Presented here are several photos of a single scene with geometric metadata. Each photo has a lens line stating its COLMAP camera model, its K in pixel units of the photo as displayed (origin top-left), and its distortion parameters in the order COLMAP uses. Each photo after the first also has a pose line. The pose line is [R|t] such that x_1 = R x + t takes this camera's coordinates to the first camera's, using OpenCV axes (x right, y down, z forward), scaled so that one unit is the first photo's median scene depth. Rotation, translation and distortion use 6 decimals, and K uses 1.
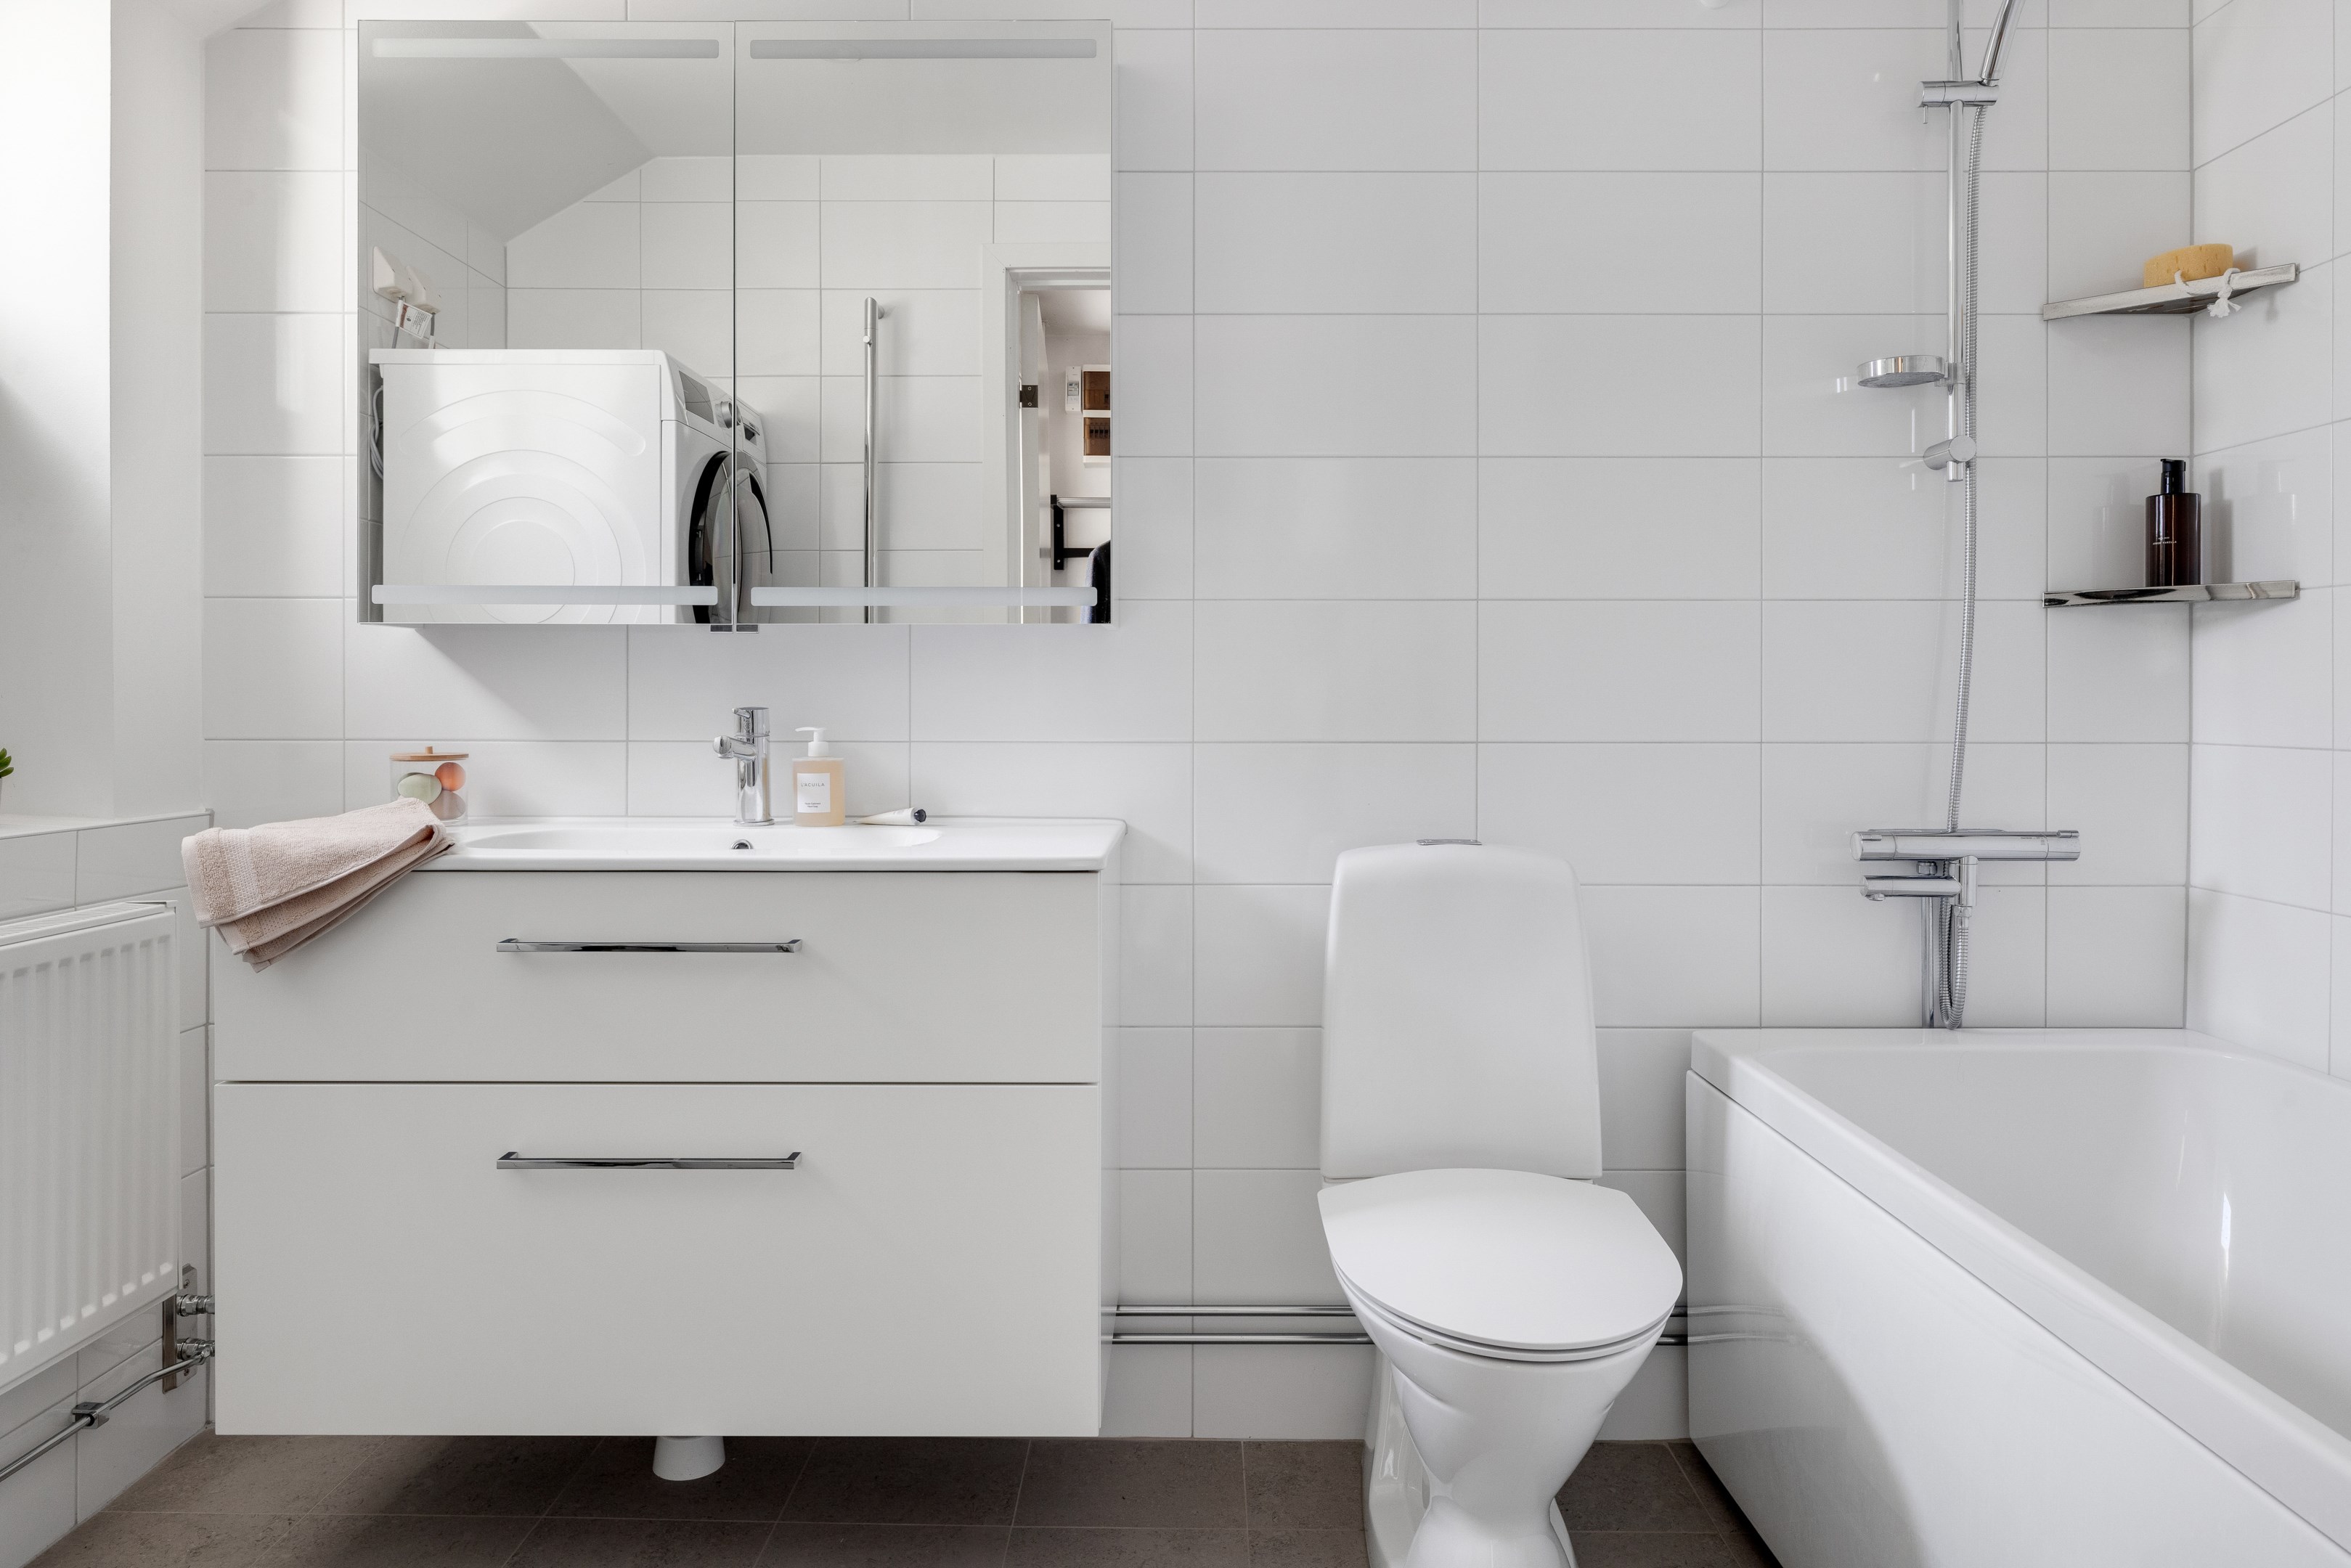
lens RADIAL K [[1553.9, 0, 1190.2], [0, 1553.9, 718.8], [0, 0, 1]] dist [-0.002671, -0.000642]
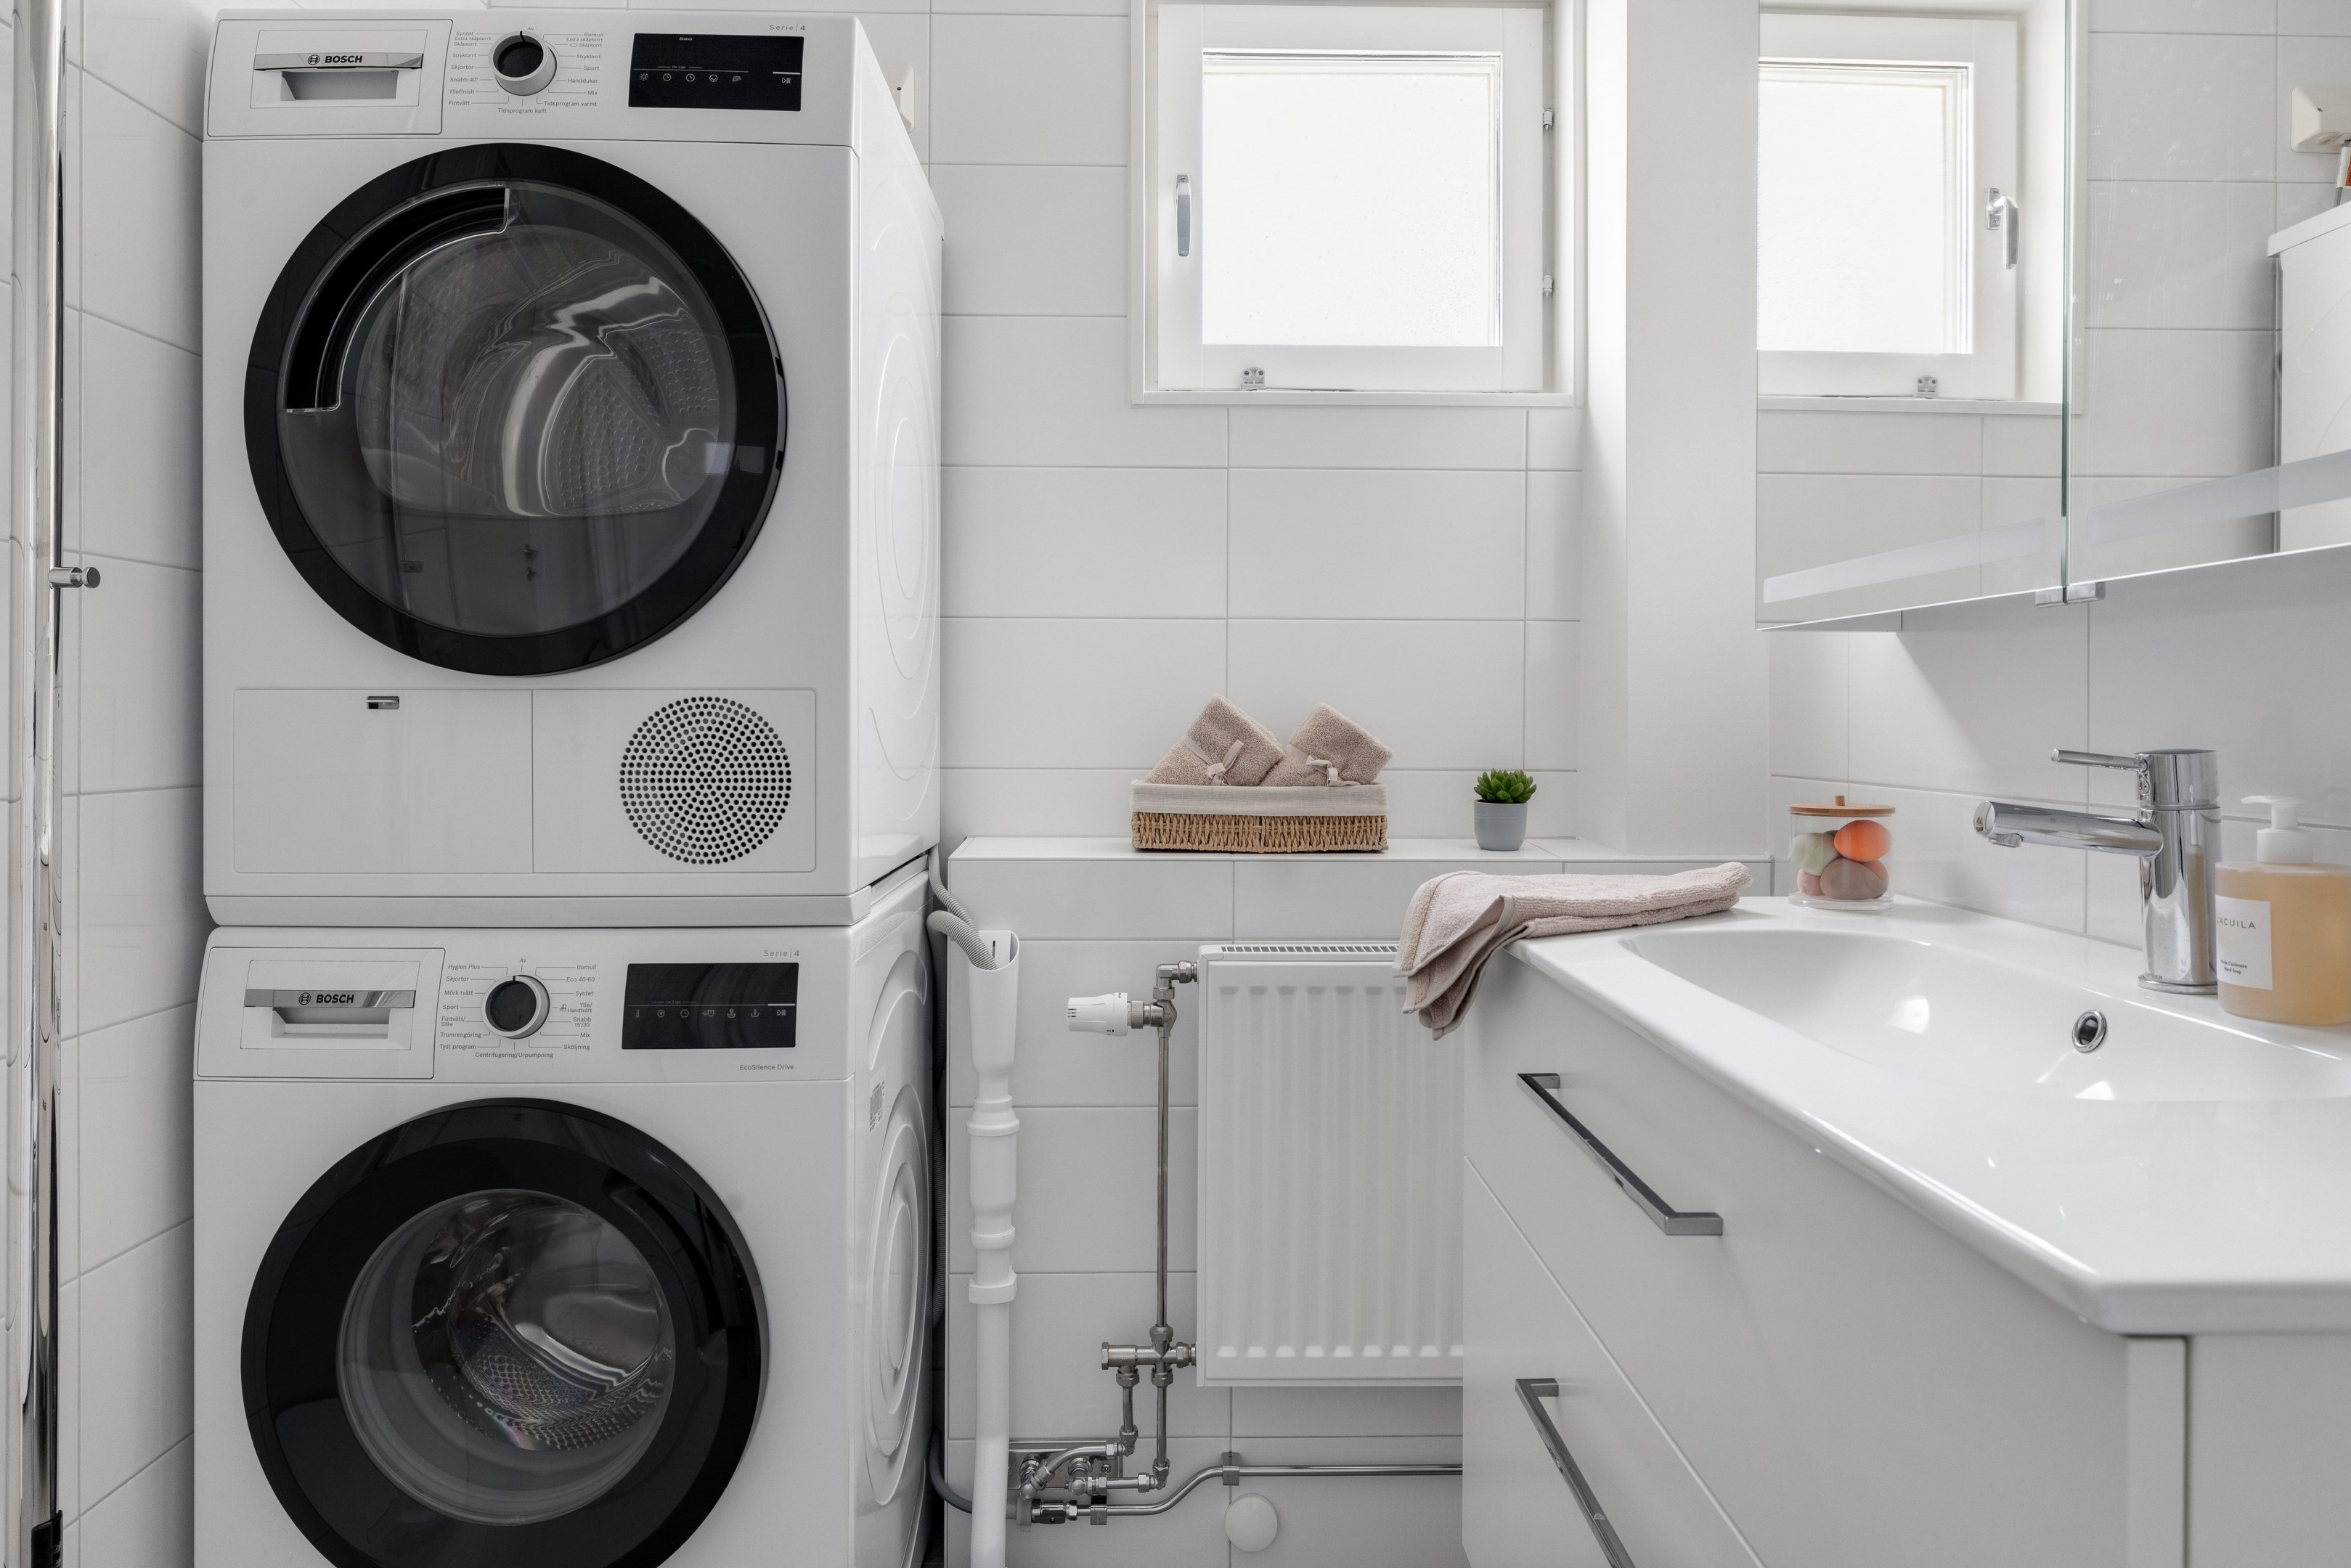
lens RADIAL K [[1553.9, 0, 1190.2], [0, 1553.9, 718.8], [0, 0, 1]] dist [-0.002671, -0.000642]
pose [[0.104033, 0.002664, -0.994570, 0.177267], [-0.022414, 0.999749, 0.000333, -0.010194], [0.994321, 0.022258, 0.104066, 0.634439]]
